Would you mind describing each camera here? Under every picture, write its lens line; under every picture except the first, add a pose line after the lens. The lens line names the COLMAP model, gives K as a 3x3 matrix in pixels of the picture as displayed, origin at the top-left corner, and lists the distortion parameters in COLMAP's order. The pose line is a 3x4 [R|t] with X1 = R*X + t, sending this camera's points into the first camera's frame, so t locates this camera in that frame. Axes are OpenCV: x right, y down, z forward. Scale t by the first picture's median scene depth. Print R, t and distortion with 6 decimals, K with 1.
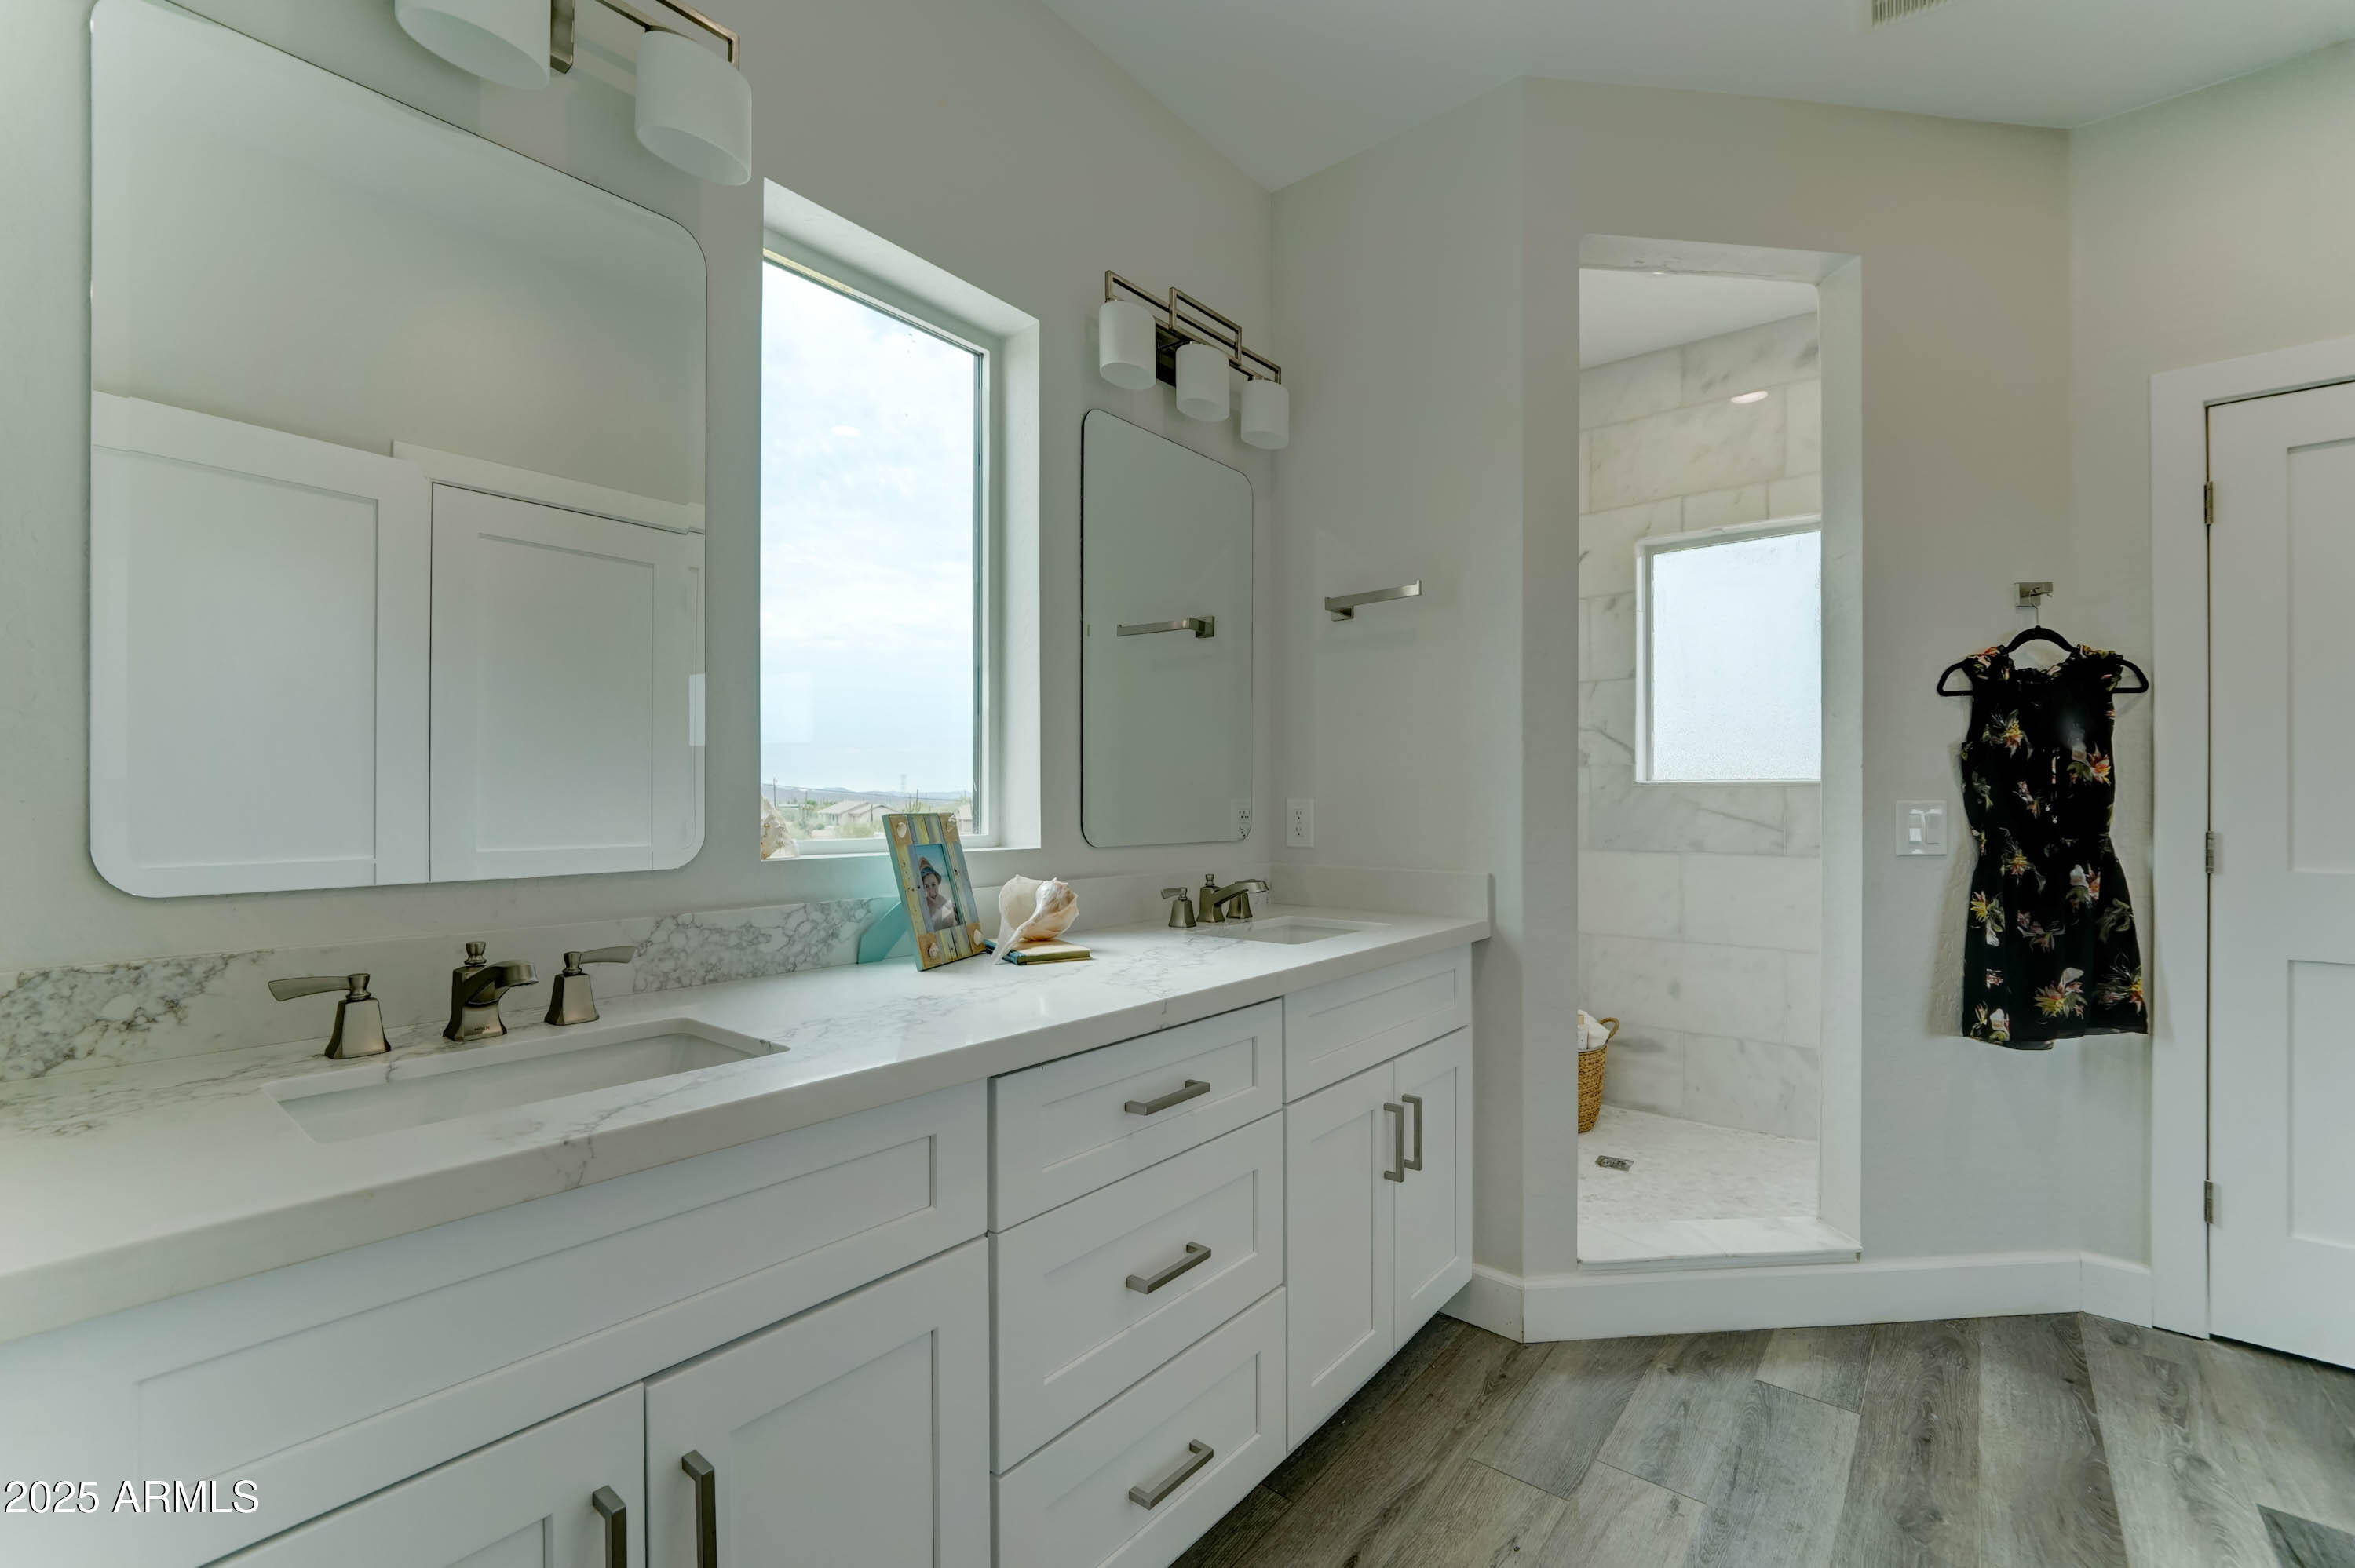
lens RADIAL K [[951.6, 0, 1176.9], [0, 951.6, 812.8], [0, 0, 1]] dist [0.000718, 0.000080]
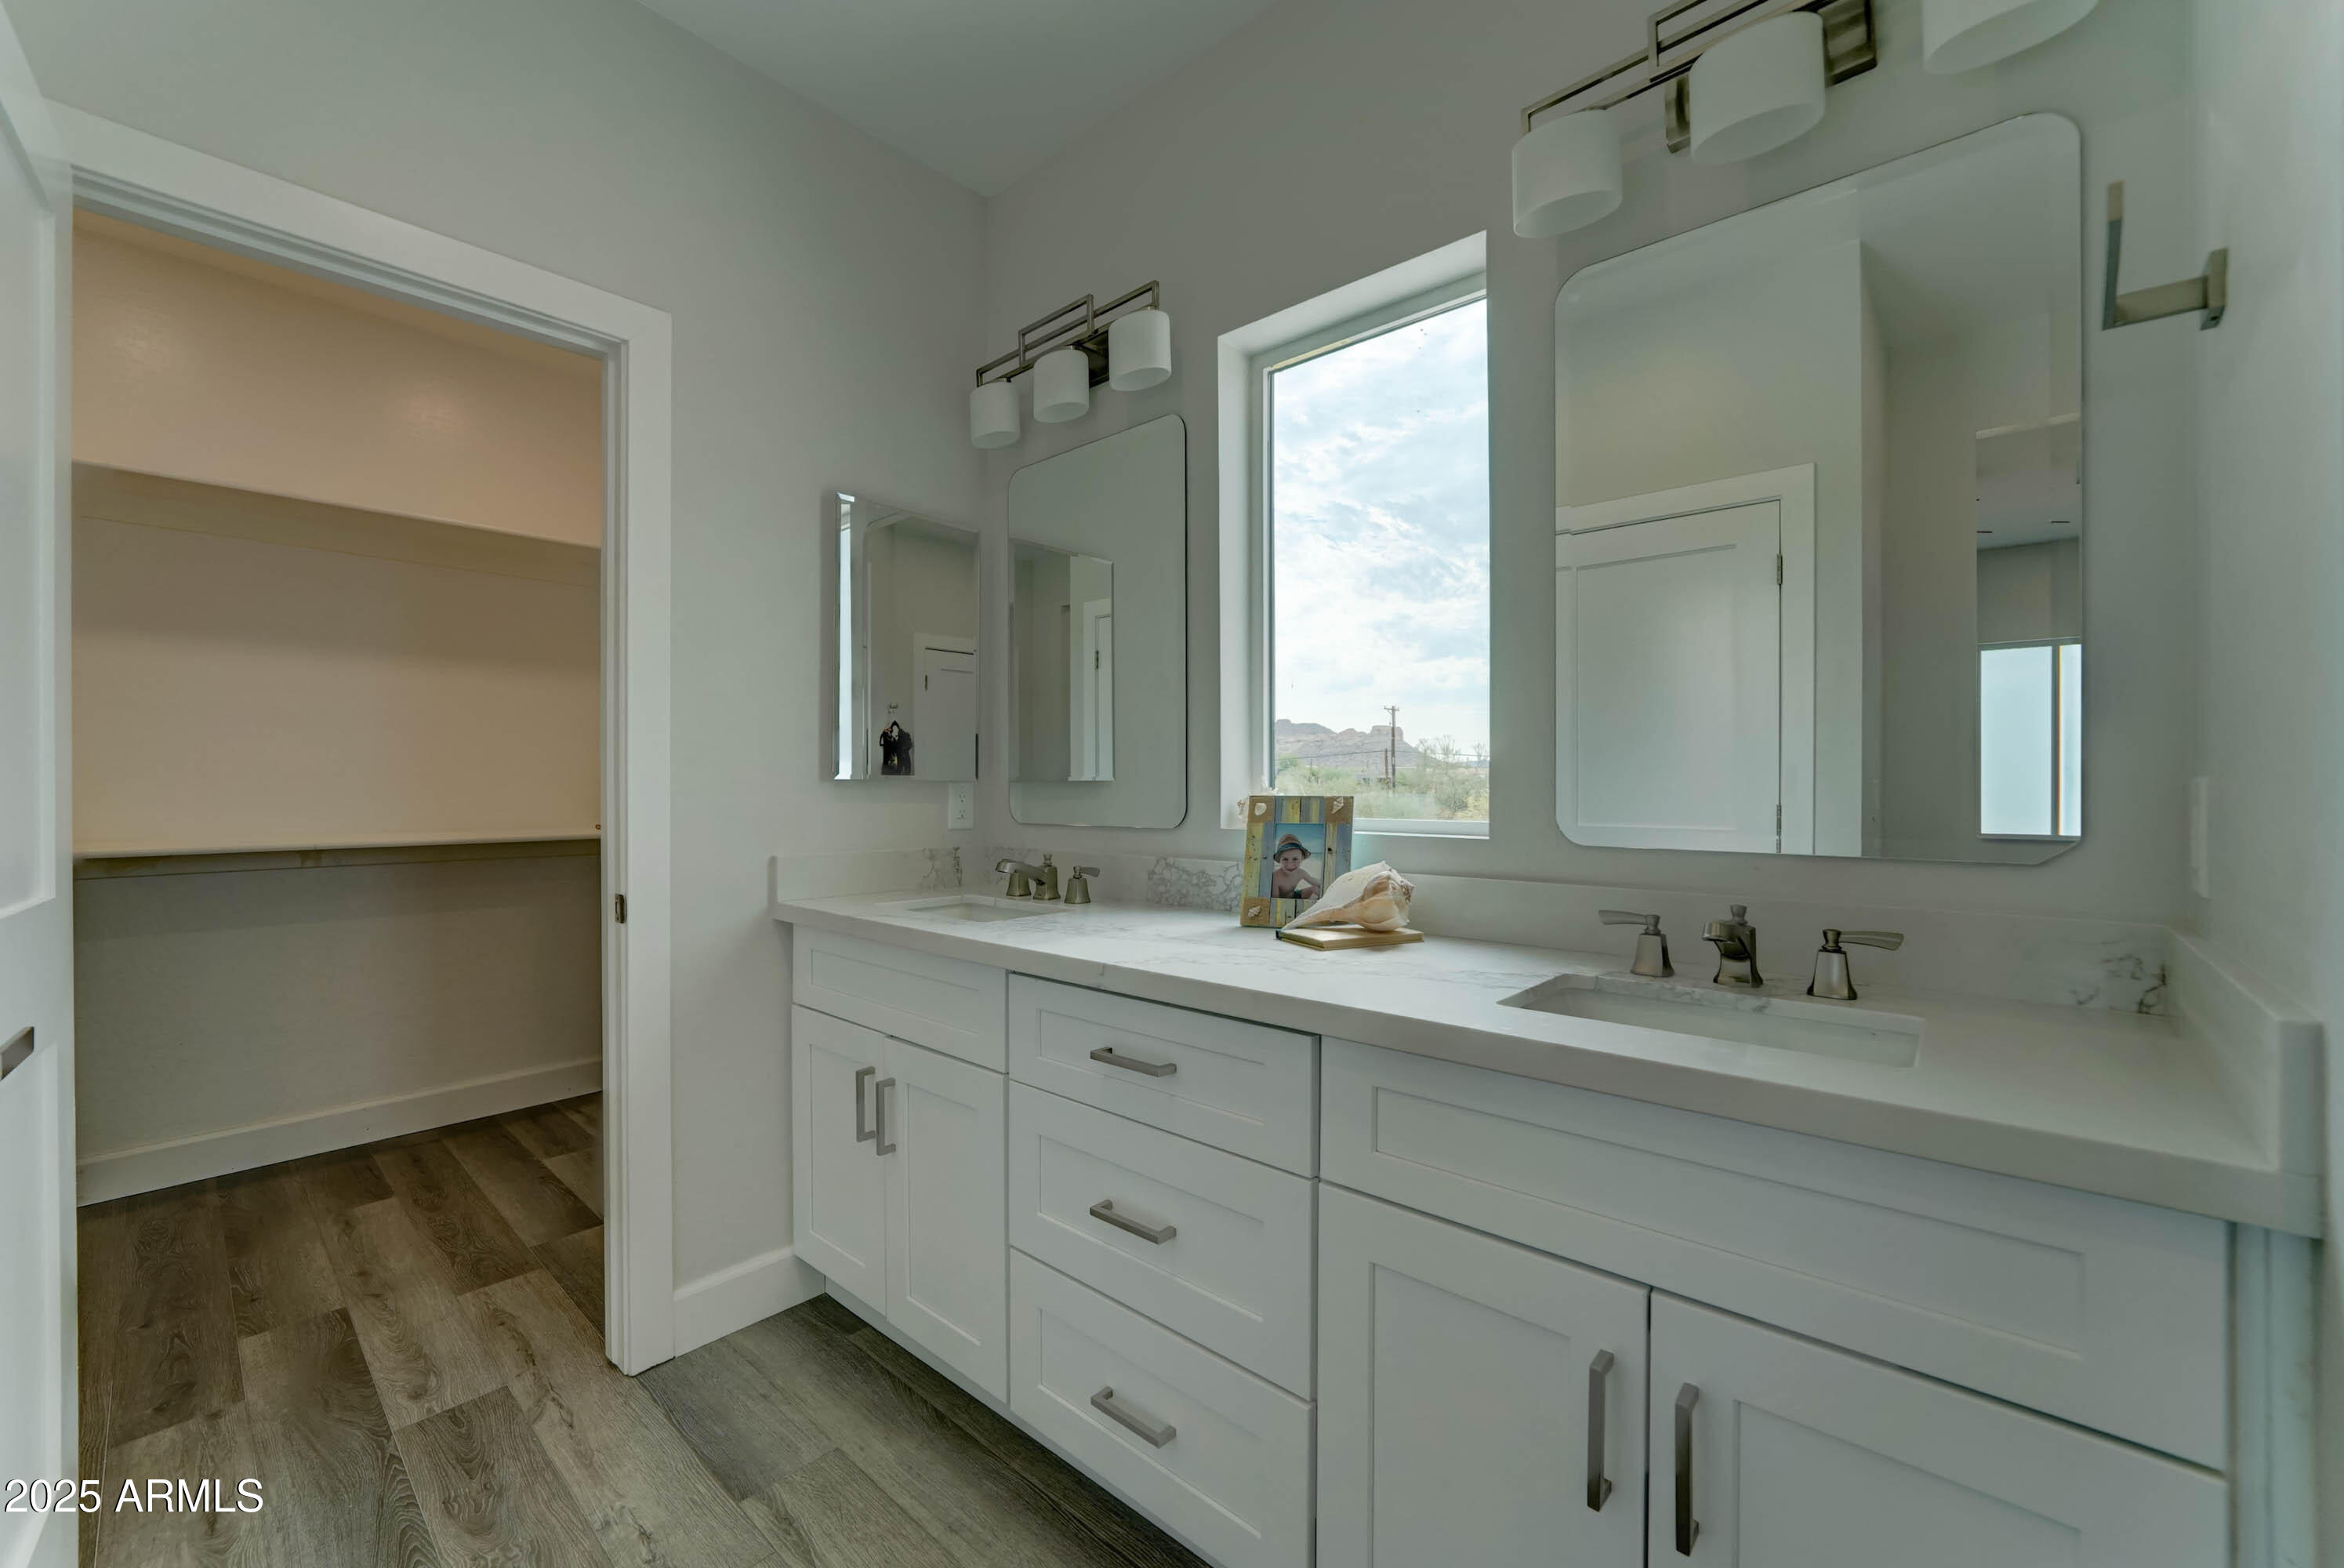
lens RADIAL K [[924.0, 0, 1163.0], [0, 924.0, 793.3], [0, 0, 1]] dist [-0.011952, -0.000142]
pose [[-0.037848, 0.013953, -0.999186, 0.917278], [0.000549, 0.999903, 0.013942, -0.019526], [0.999283, -0.000021, -0.037852, 0.956960]]
